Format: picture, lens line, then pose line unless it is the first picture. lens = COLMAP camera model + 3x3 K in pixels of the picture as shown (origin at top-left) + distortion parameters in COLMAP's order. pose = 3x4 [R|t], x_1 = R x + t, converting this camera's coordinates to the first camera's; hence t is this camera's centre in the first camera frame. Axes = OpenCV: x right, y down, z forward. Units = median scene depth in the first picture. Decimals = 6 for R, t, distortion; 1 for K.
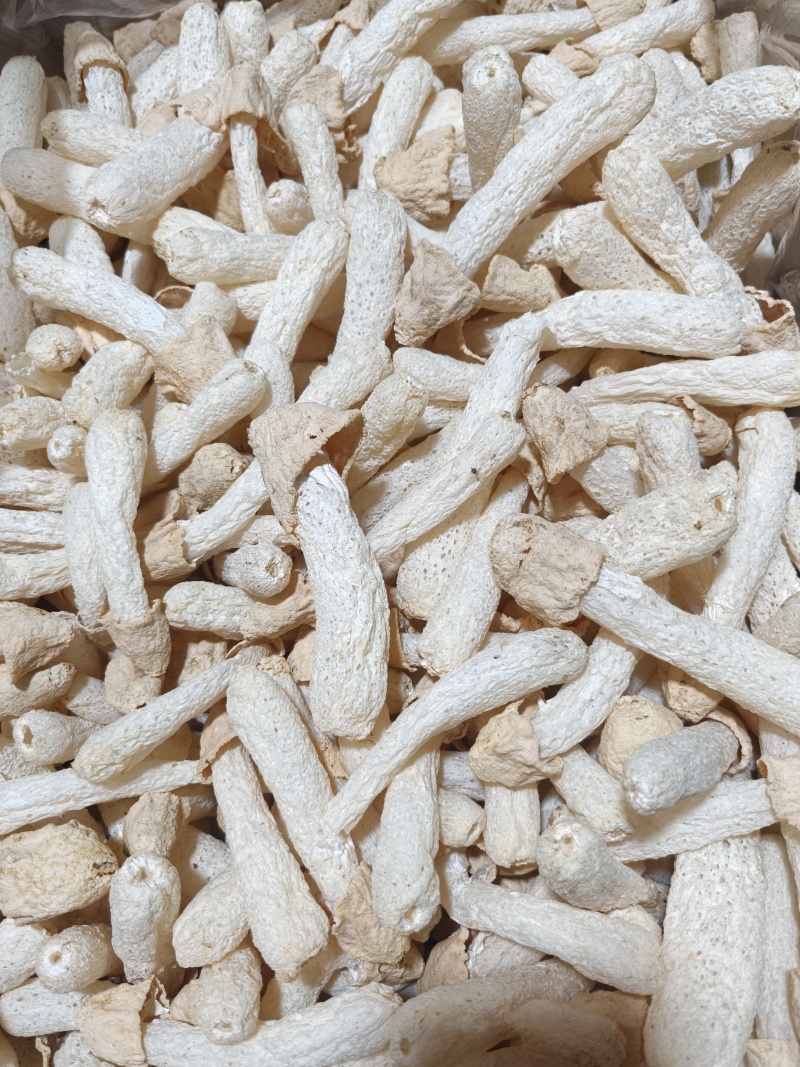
lens RADIAL K [[878.6, 0, 401.2], [0, 878.6, 545.2], [0, 0, 1]] dist [0.003086, -0.001198]
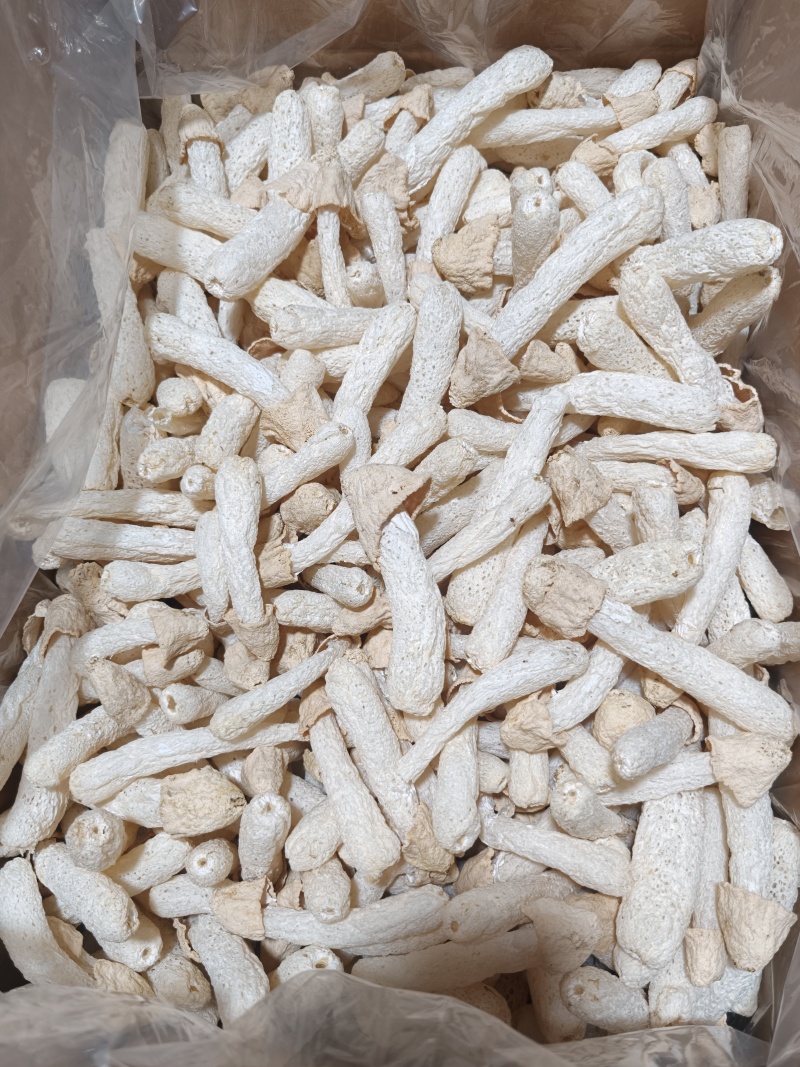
lens RADIAL K [[878.6, 0, 401.2], [0, 878.6, 545.2], [0, 0, 1]] dist [0.003086, -0.001198]
pose [[0.998834, 0.034084, 0.034185, -0.126357], [-0.037175, 0.994851, 0.094288, -0.160490], [-0.030796, -0.095449, 0.994958, -0.320449]]
